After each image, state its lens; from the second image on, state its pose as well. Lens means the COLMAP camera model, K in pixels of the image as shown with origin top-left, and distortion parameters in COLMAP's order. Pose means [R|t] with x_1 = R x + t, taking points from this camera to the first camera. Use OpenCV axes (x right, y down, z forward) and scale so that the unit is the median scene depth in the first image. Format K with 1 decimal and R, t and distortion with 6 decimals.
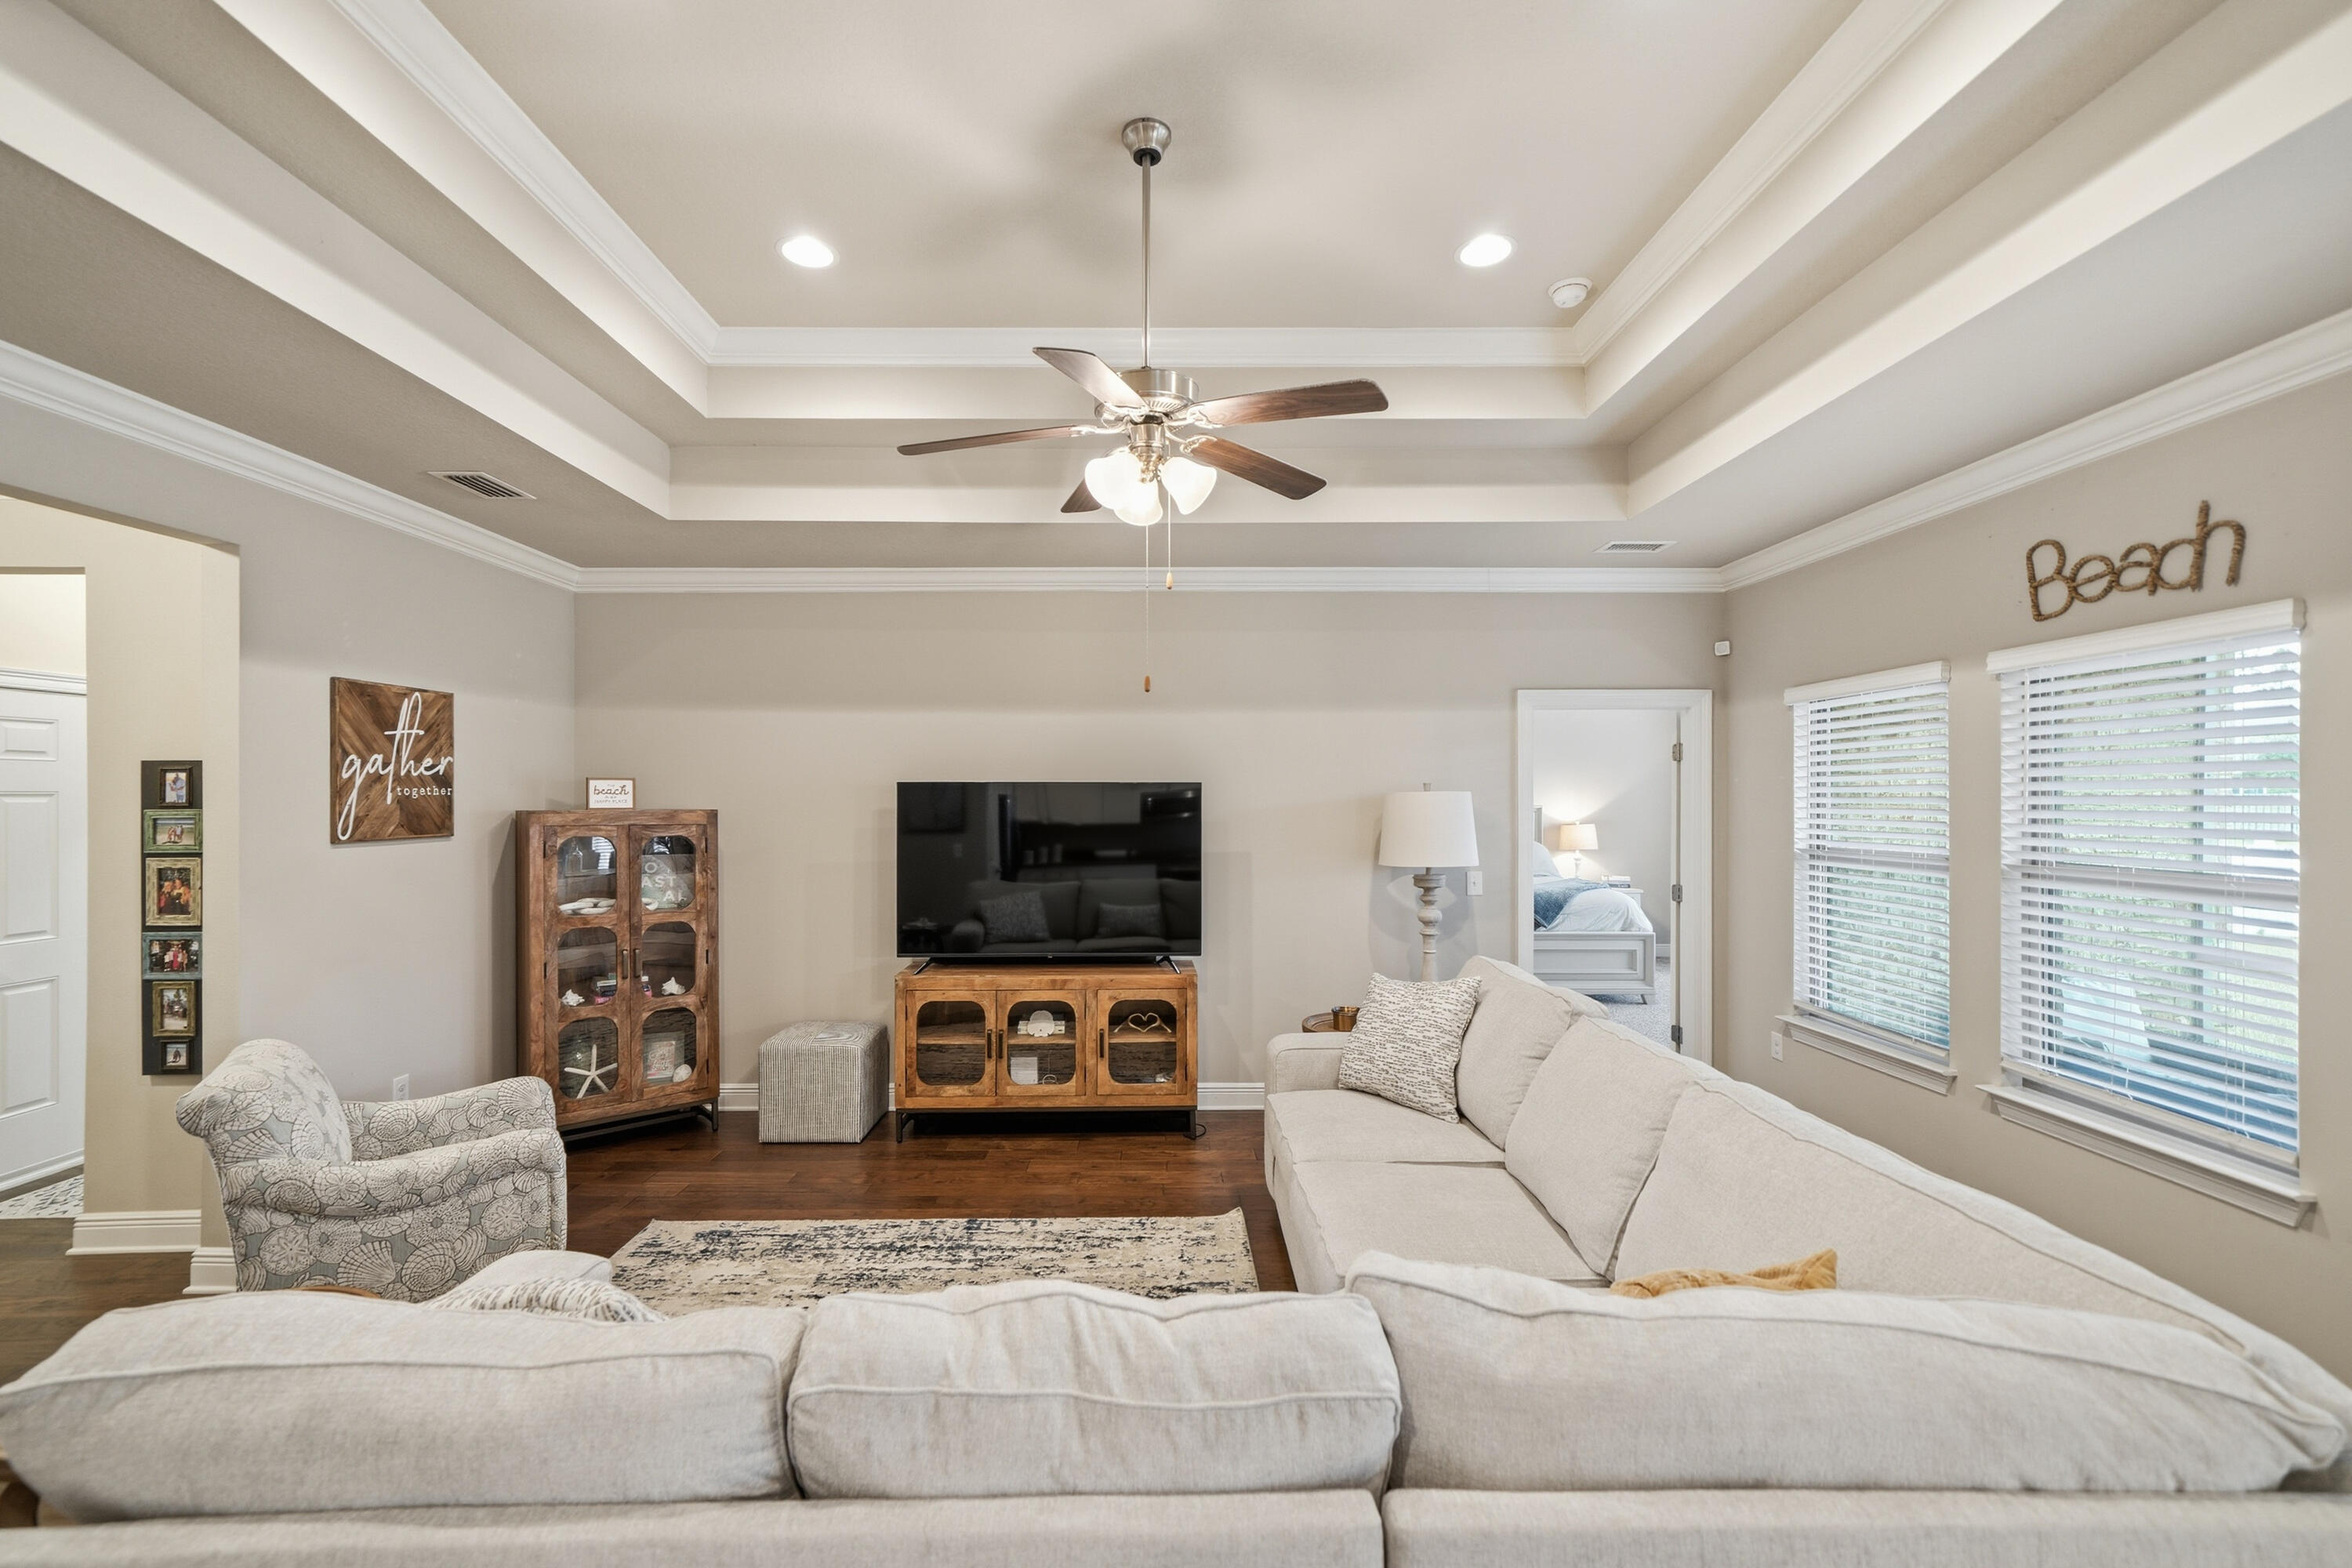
lens RADIAL K [[986.1, 0, 1166.7], [0, 986.1, 798.1], [0, 0, 1]] dist [0.000432, 0.000301]
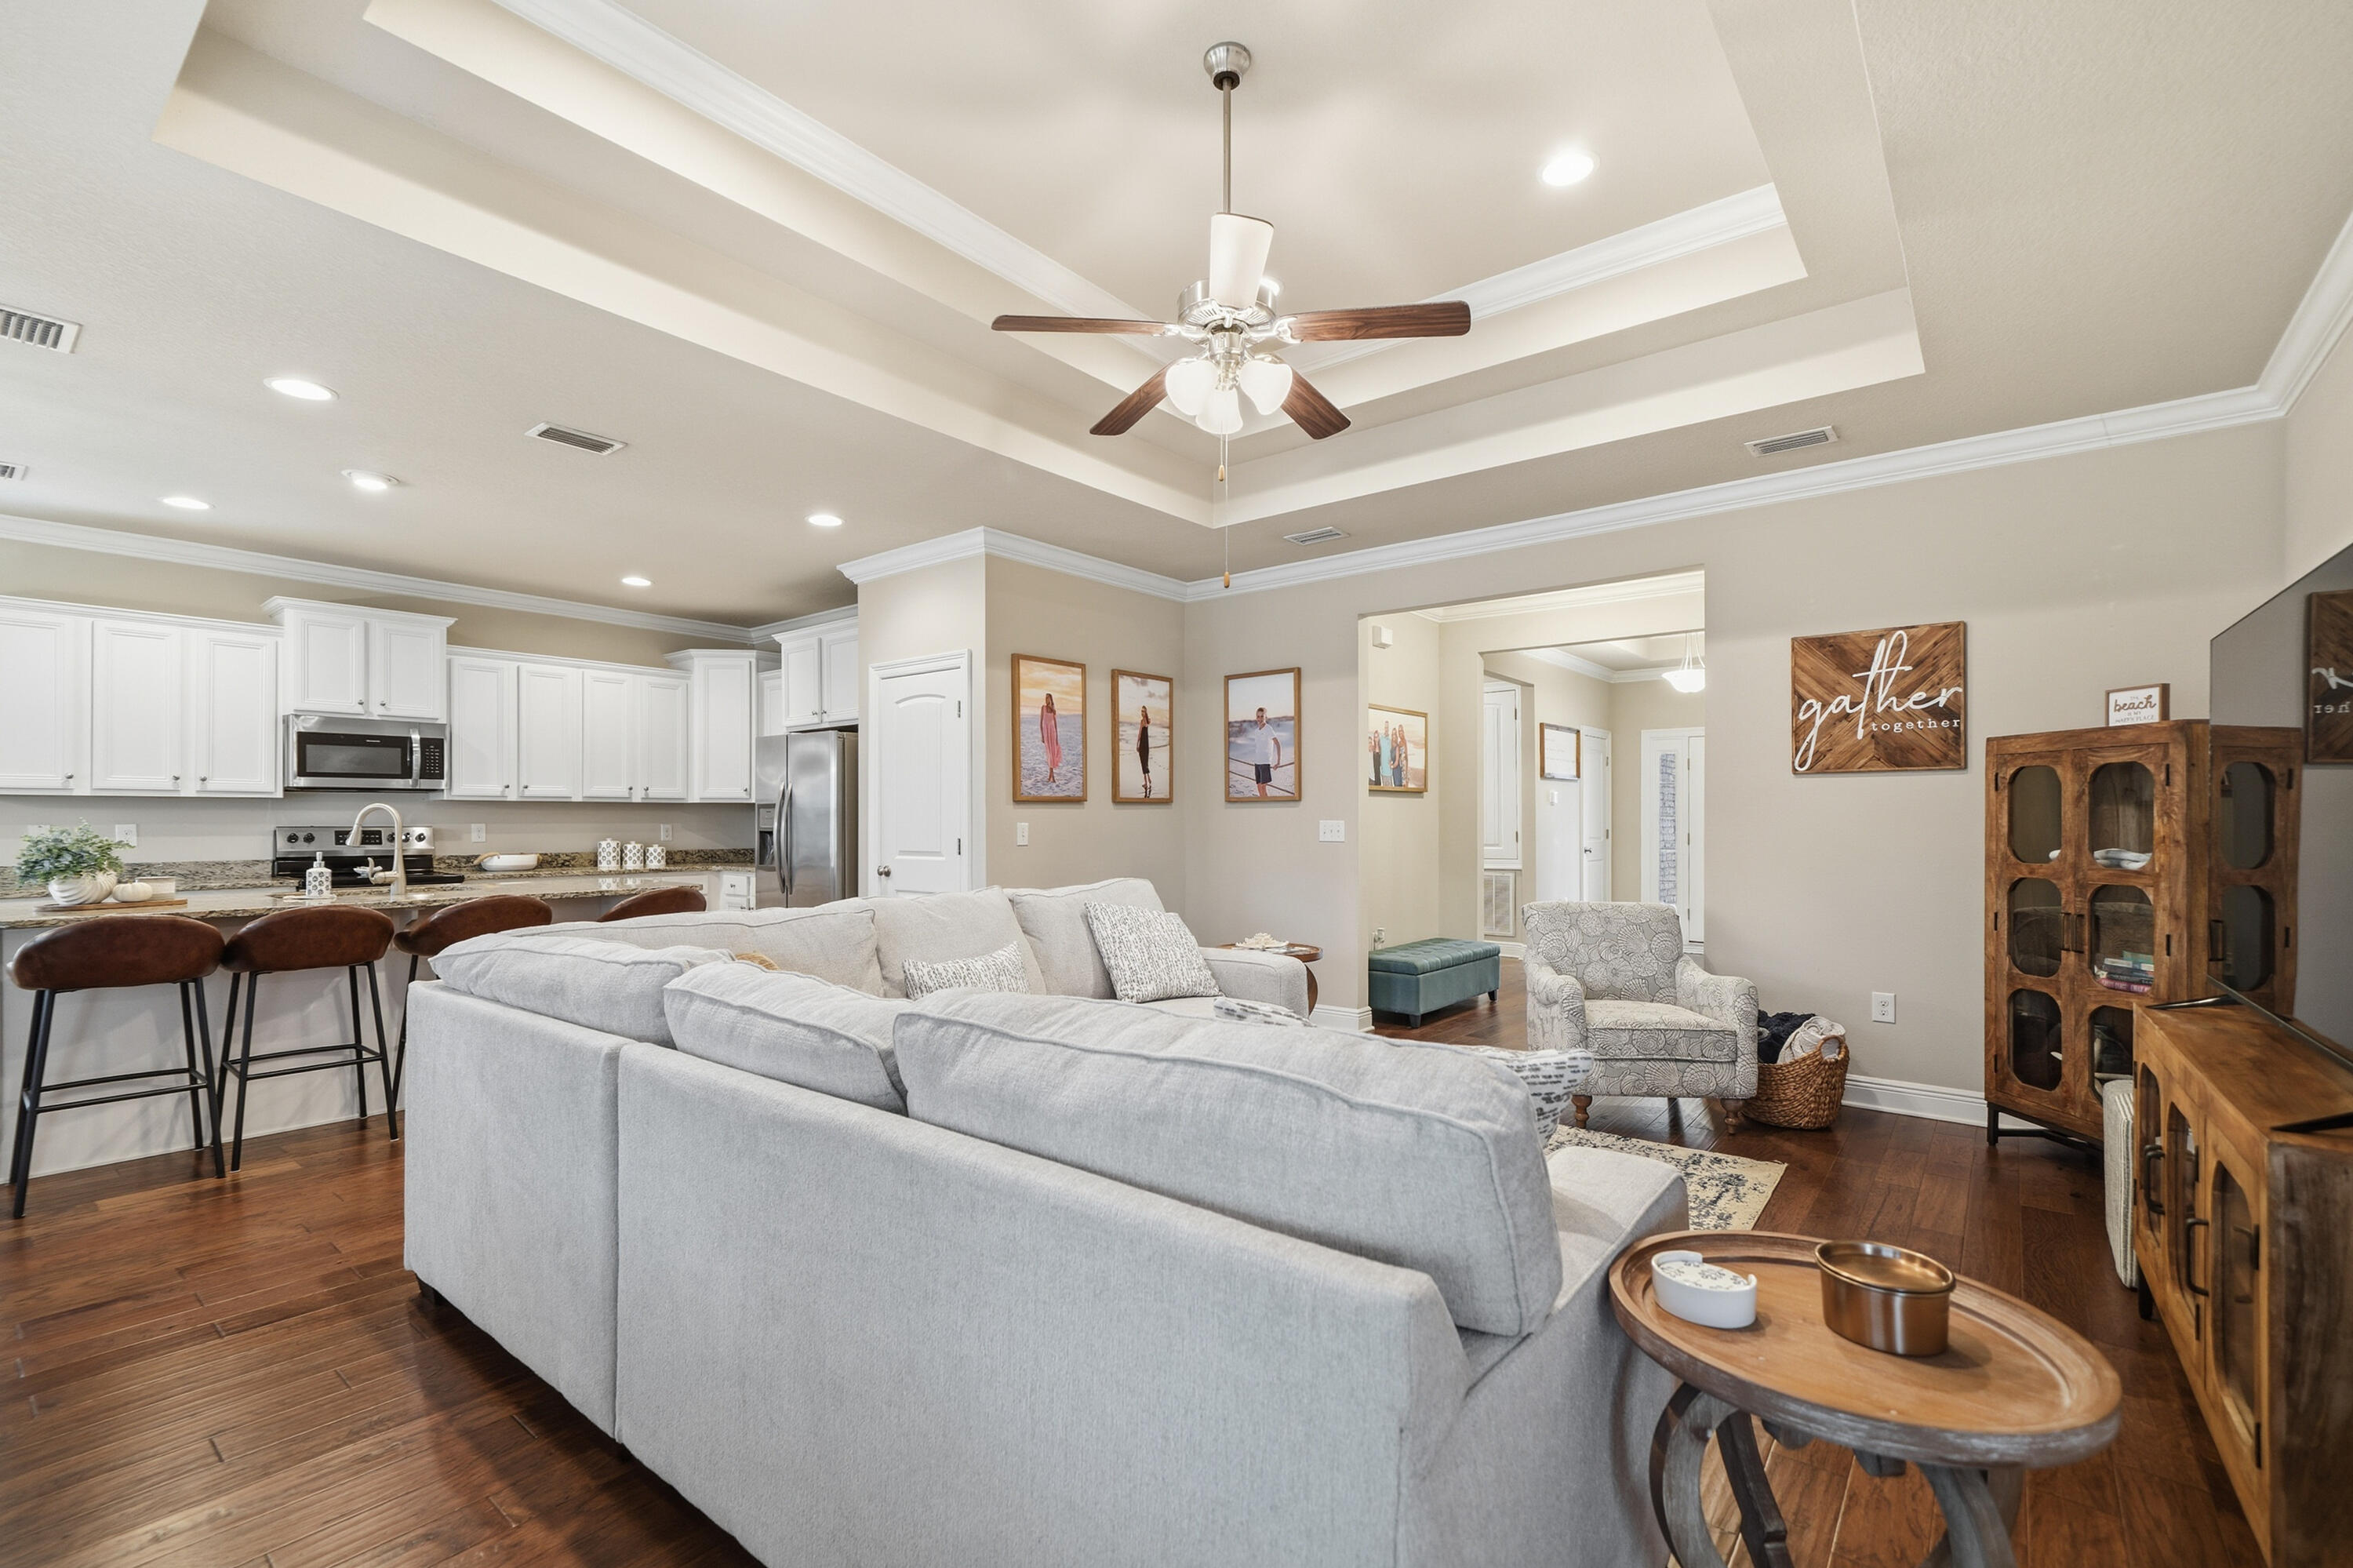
lens RADIAL K [[1029.7, 0, 1168.4], [0, 1029.7, 815.1], [0, 0, 1]] dist [0.002371, 0.000632]
pose [[-0.634931, -0.000725, -0.772568, 0.602235], [-0.000381, 1.000000, -0.000625, 0.092865], [0.772569, -0.000103, -0.634931, 1.143753]]
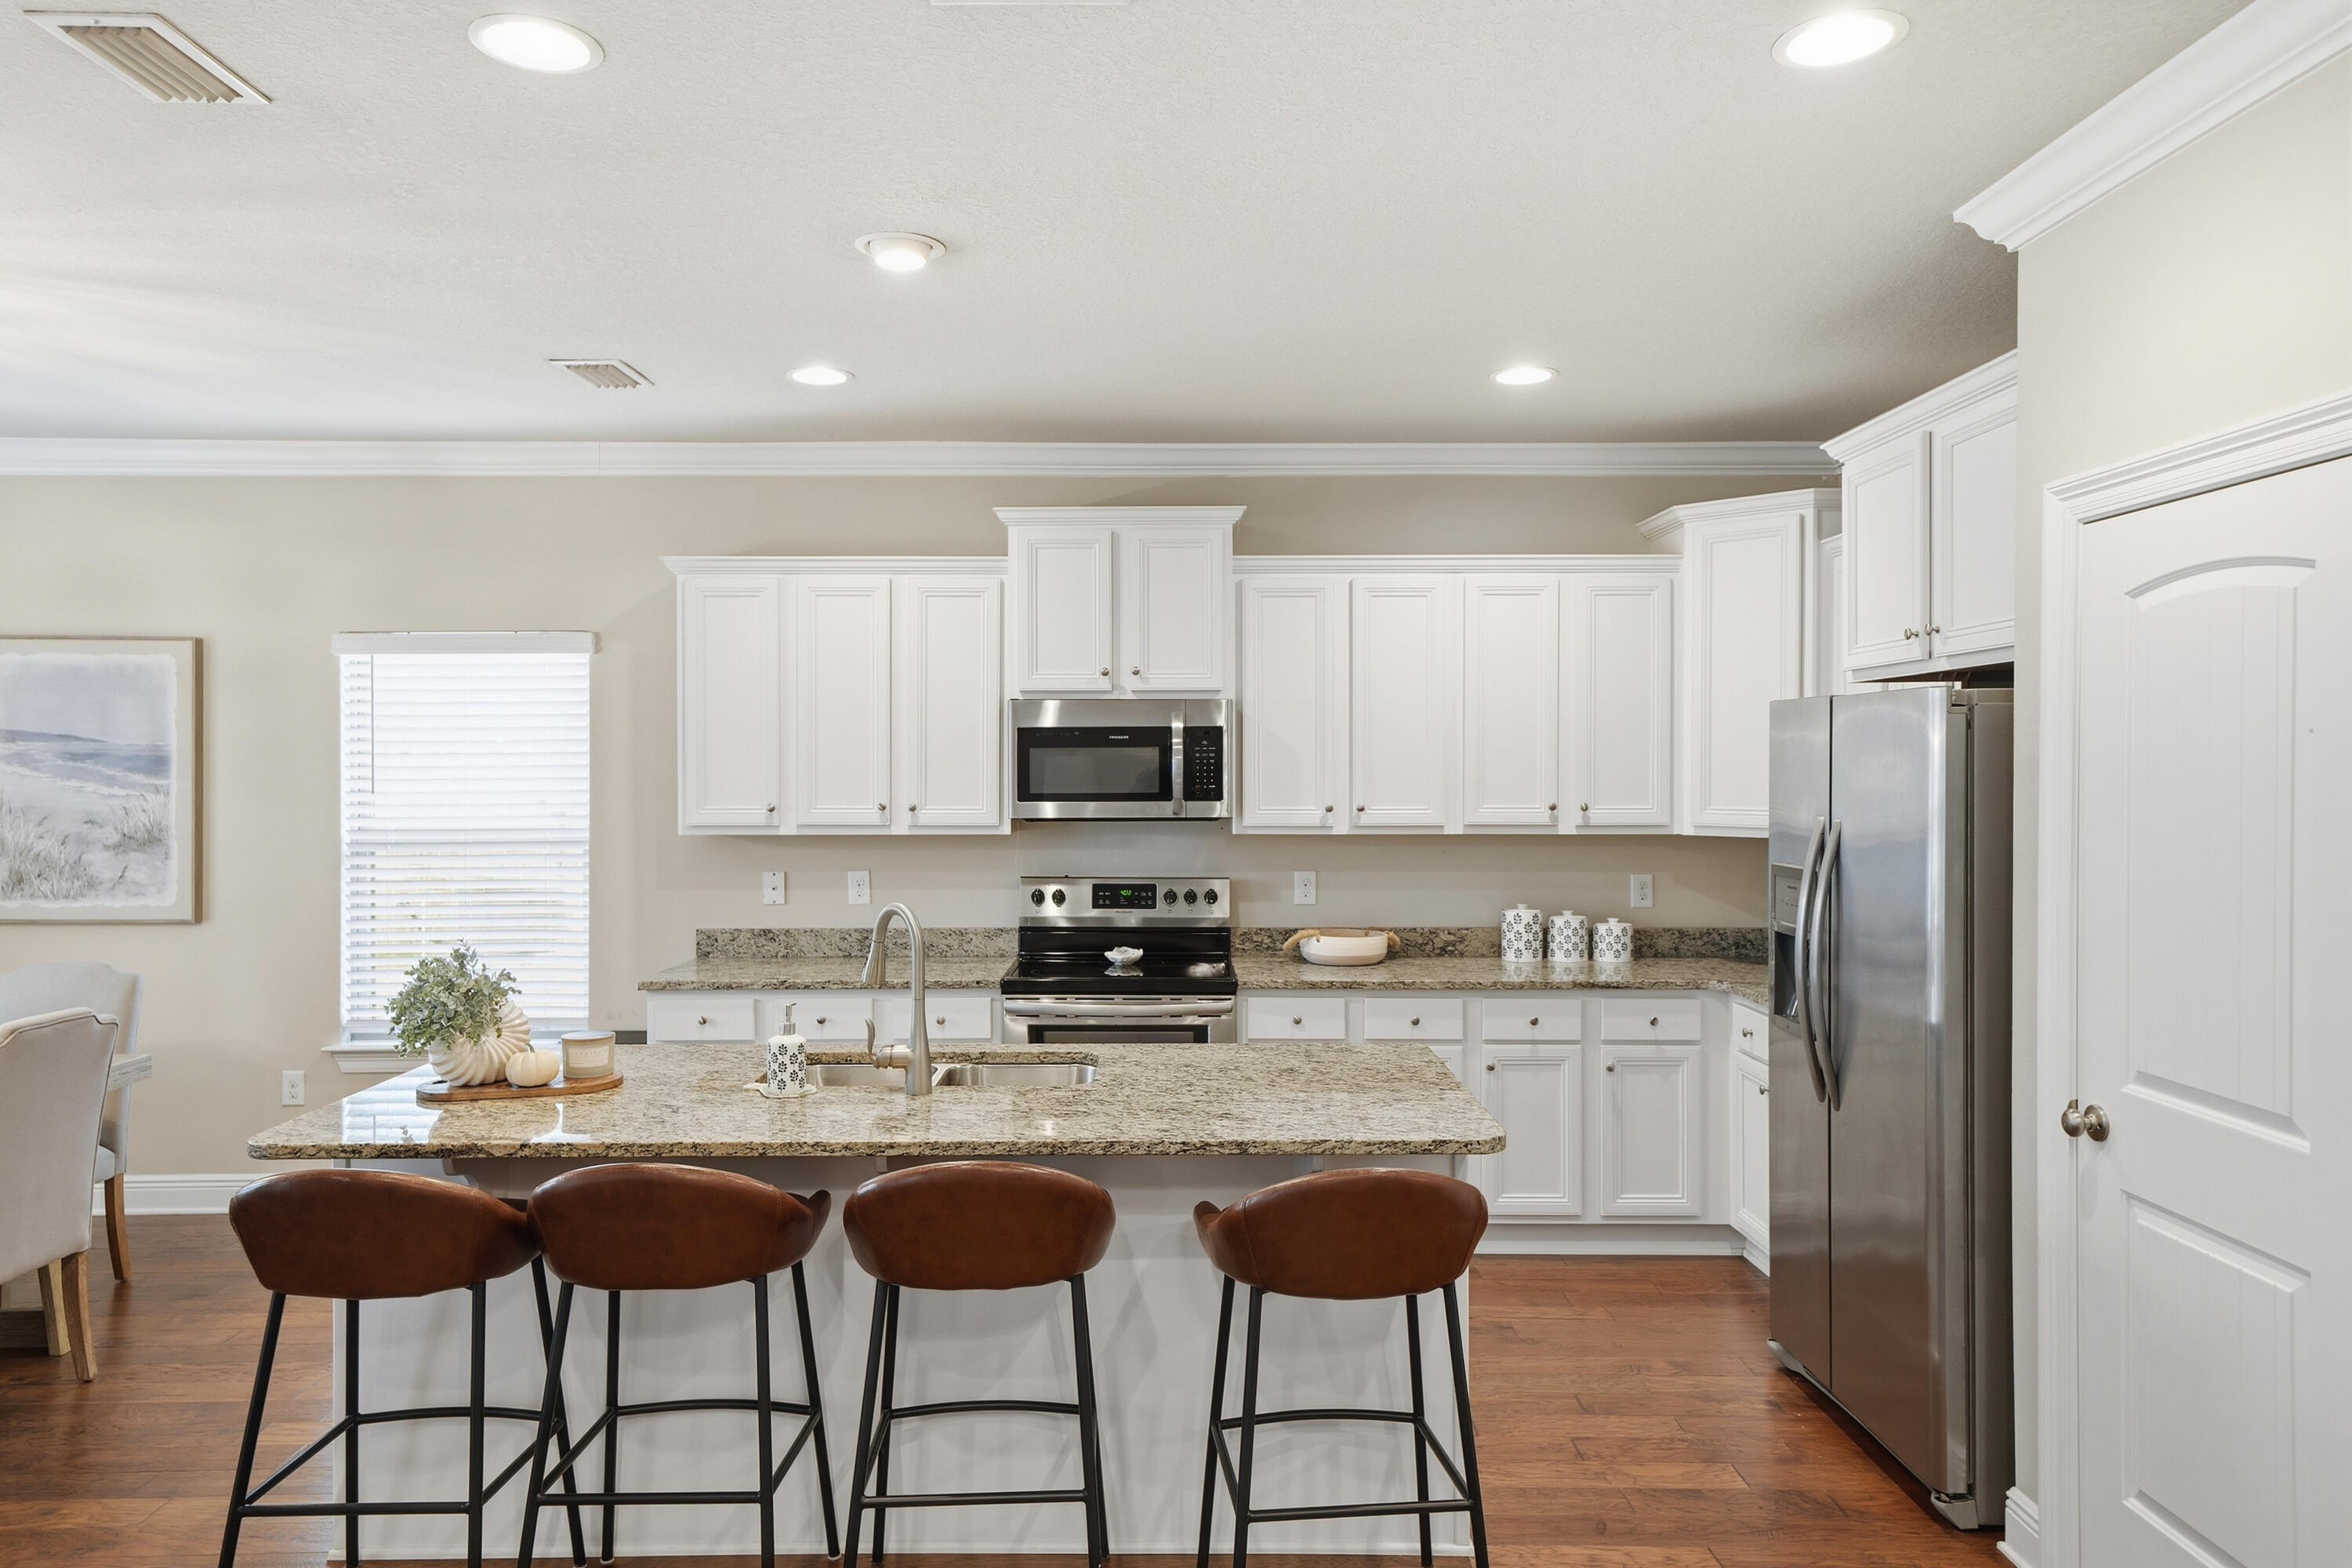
lens RADIAL K [[1553.3, 0, 1163.5], [0, 1553.3, 781.6], [0, 0, 1]] dist [0.031291, 0.003741]
pose [[-0.999992, 0.002693, 0.003058, 0.112308], [0.002741, 0.999874, 0.015655, -0.002844], [-0.003016, 0.015664, -0.999873, 0.577526]]
